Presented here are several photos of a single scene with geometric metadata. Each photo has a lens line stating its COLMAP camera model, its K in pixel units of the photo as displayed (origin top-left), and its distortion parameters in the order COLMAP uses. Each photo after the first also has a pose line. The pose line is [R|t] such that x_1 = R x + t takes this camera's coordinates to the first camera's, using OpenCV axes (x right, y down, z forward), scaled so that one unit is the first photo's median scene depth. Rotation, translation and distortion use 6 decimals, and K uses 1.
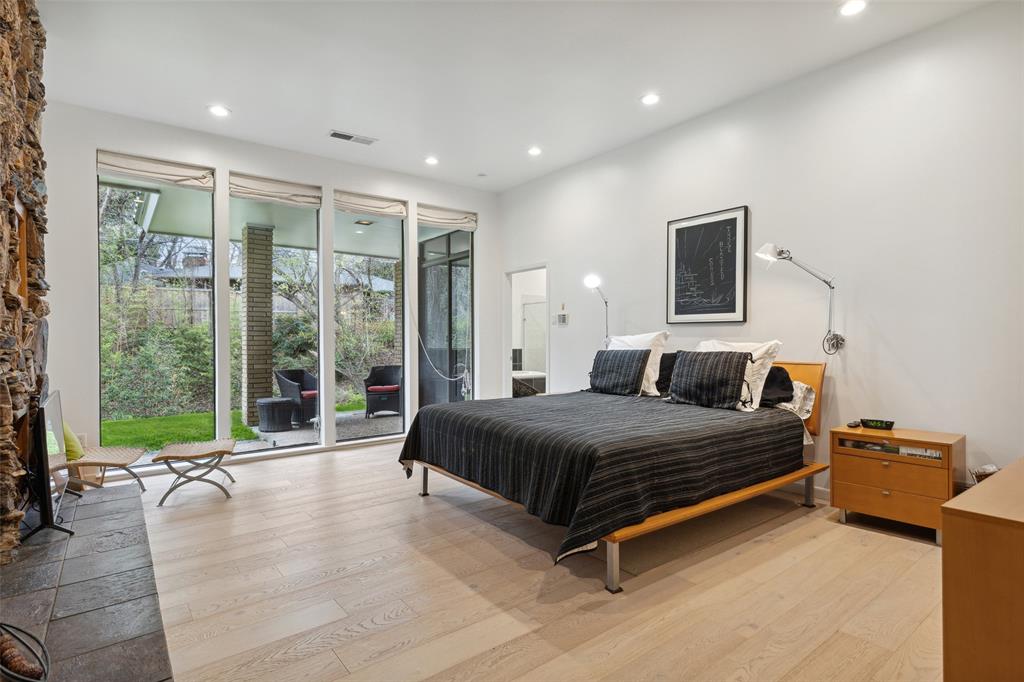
lens RADIAL K [[535.8, 0, 513.5], [0, 535.8, 340.4], [0, 0, 1]] dist [-0.003531, -0.000152]
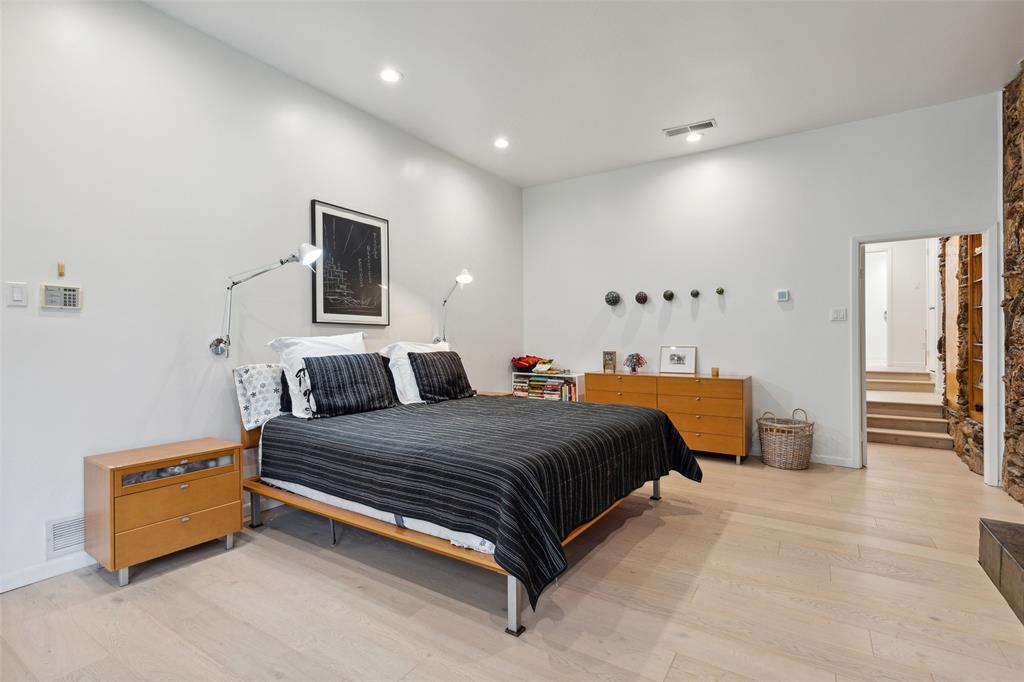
lens RADIAL K [[473.2, 0, 511.9], [0, 473.2, 341.9], [0, 0, 1]] dist [0.009832, -0.002498]
pose [[-0.340717, -0.005267, 0.940151, -0.549094], [0.002309, 0.999977, 0.006439, -0.006128], [-0.940163, 0.004365, -0.340697, 1.041921]]
